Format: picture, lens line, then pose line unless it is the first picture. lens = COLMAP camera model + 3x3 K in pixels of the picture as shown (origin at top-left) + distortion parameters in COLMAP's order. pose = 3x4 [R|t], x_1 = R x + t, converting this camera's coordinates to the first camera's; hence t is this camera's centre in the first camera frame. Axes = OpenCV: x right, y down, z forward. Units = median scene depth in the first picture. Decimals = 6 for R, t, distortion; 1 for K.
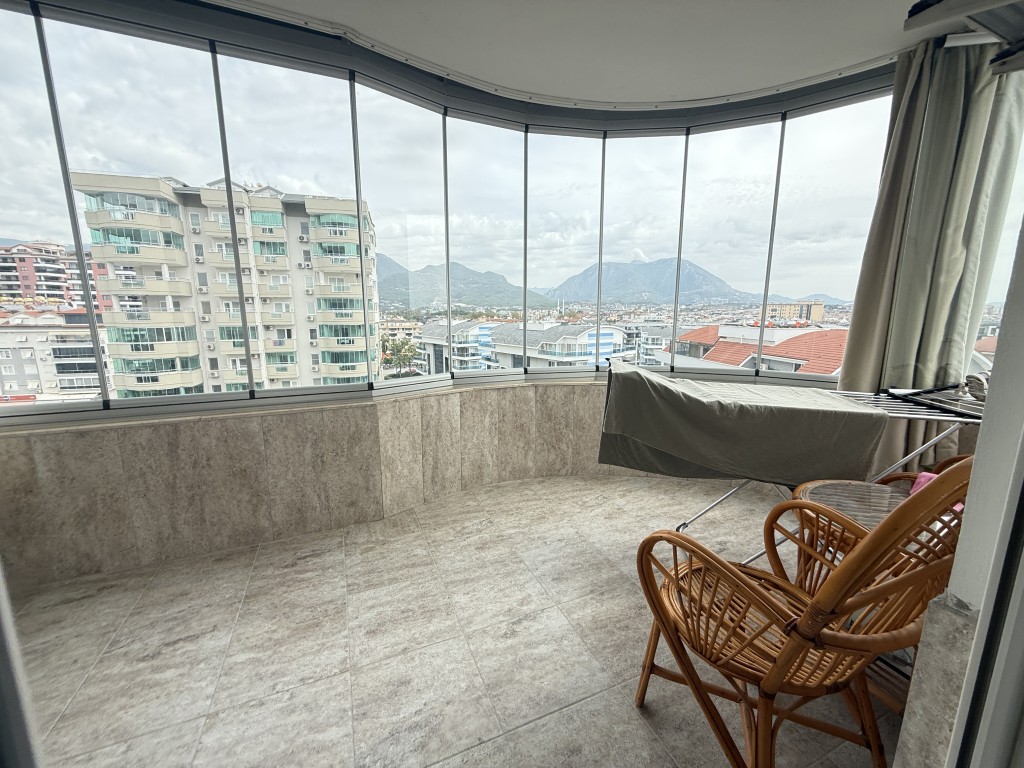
lens RADIAL K [[408.2, 0, 519.1], [0, 408.2, 404.9], [0, 0, 1]] dist [-0.003108, 0.000030]
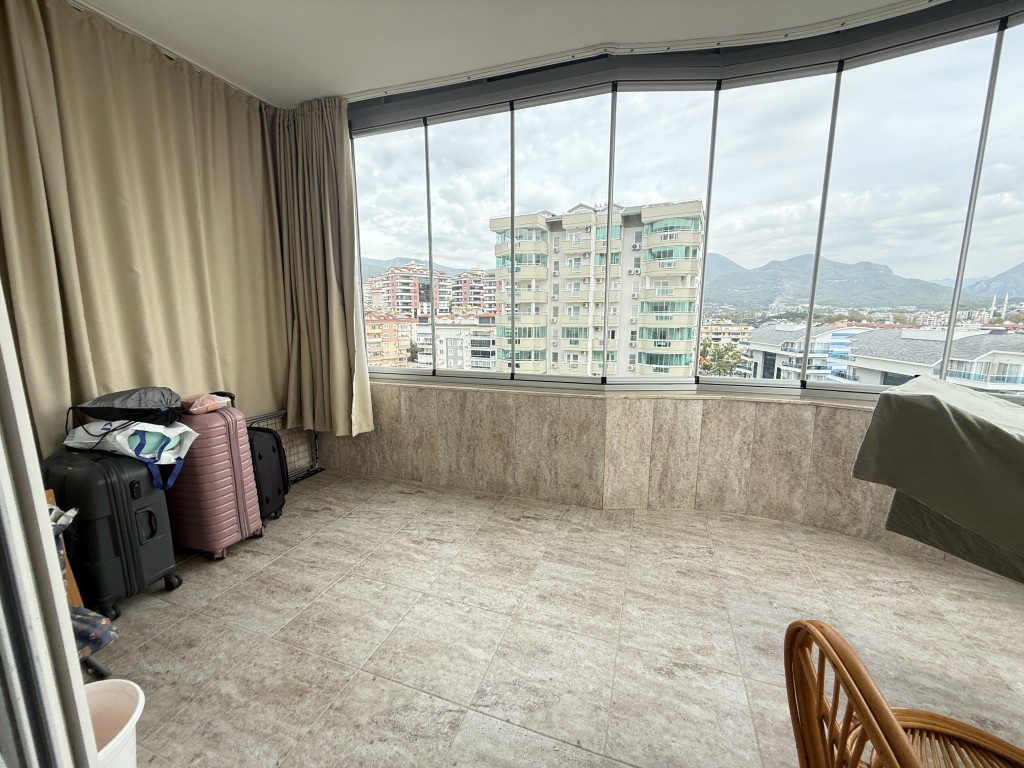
lens RADIAL K [[408.2, 0, 512.8], [0, 408.2, 407.0], [0, 0, 1]] dist [-0.003108, 0.000030]
pose [[0.722014, 0.147125, -0.676054, 0.152571], [-0.149358, 0.987234, 0.055332, -0.001745], [0.675564, 0.061023, 0.734771, 0.058381]]
